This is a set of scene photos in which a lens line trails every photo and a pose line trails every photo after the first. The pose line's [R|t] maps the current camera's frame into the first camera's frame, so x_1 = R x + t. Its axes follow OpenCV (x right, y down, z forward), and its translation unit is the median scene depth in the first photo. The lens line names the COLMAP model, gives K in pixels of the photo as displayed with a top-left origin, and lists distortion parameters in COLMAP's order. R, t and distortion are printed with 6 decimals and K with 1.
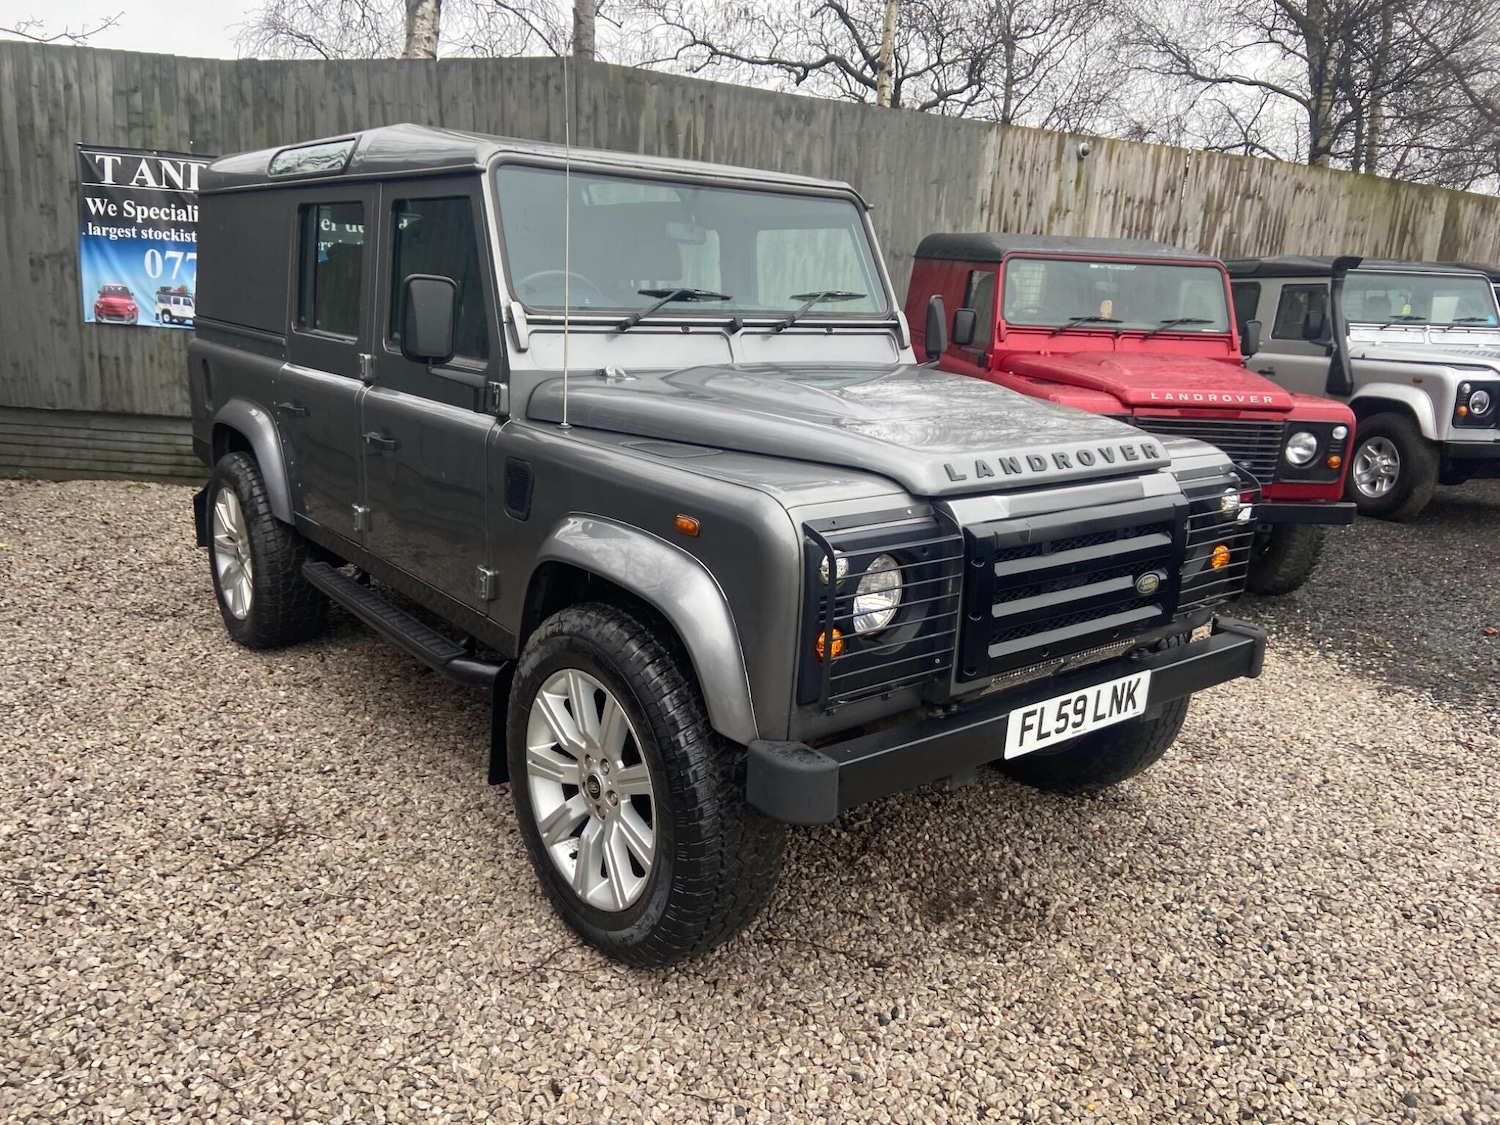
lens RADIAL K [[1106.3, 0, 741.3], [0, 1106.3, 535.9], [0, 0, 1]] dist [0.115210, -0.136185]
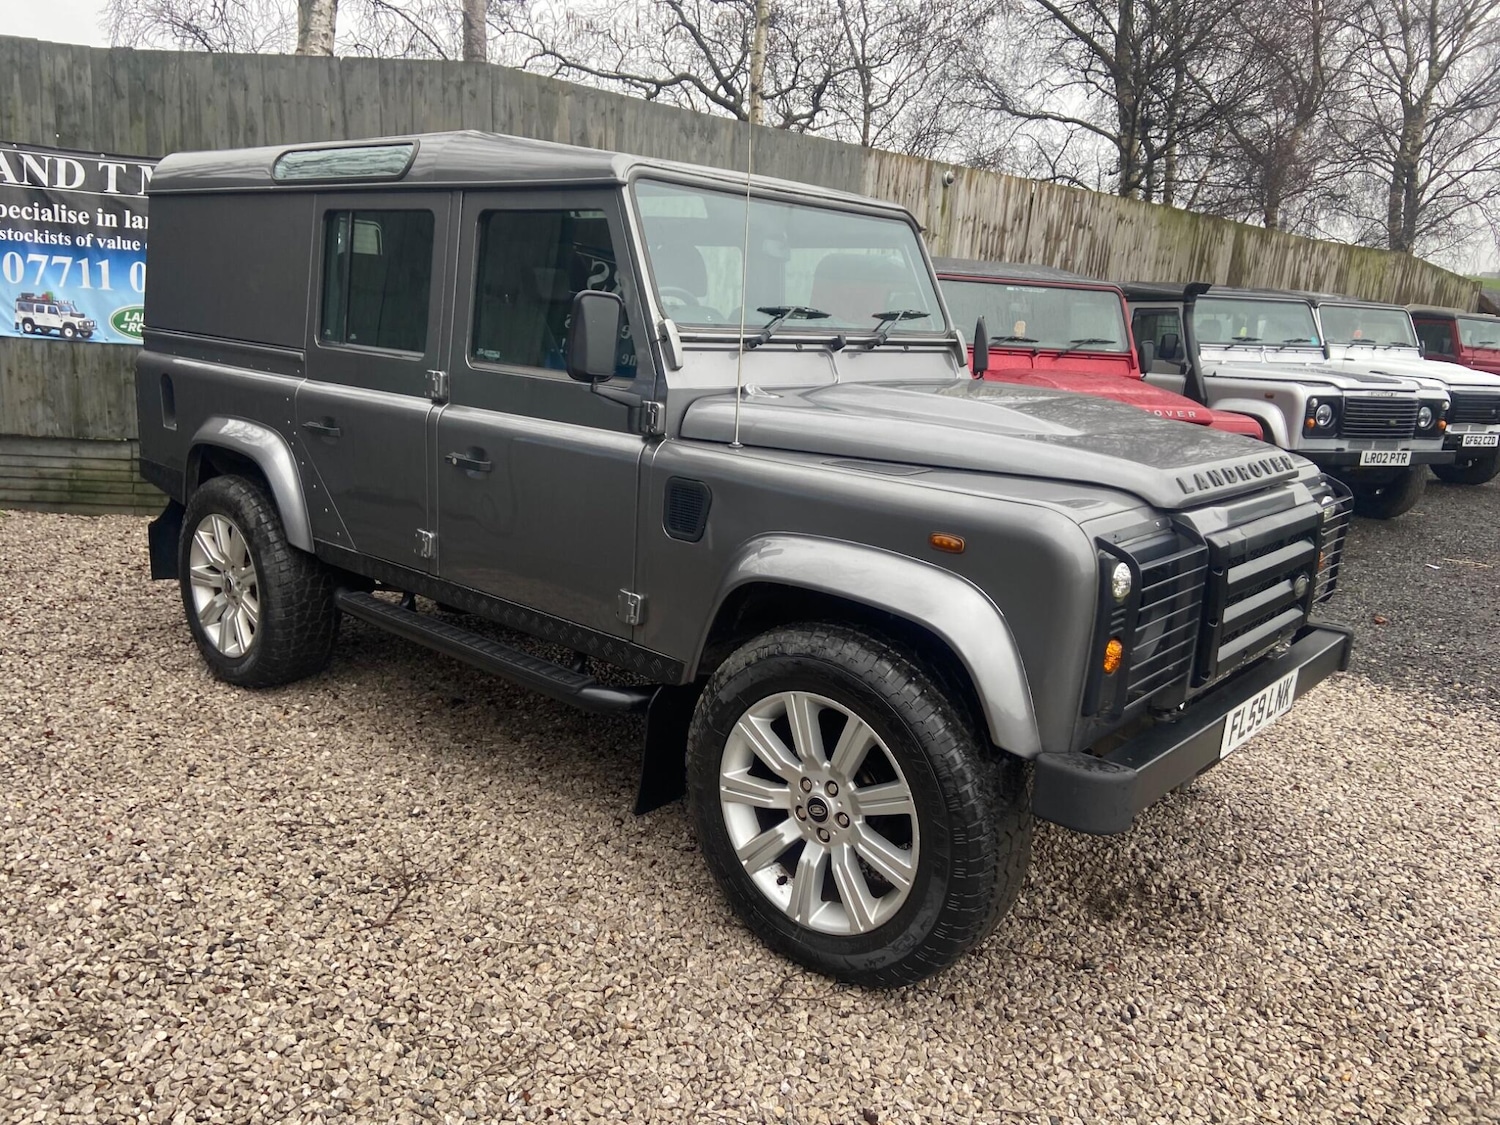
lens RADIAL K [[1106.3, 0, 741.3], [0, 1106.3, 535.9], [0, 0, 1]] dist [0.115210, -0.136185]
pose [[0.983450, -0.023511, 0.179647, -0.271299], [0.025752, 0.999617, -0.010151, -0.006626], [-0.179339, 0.014609, 0.983679, 0.027156]]
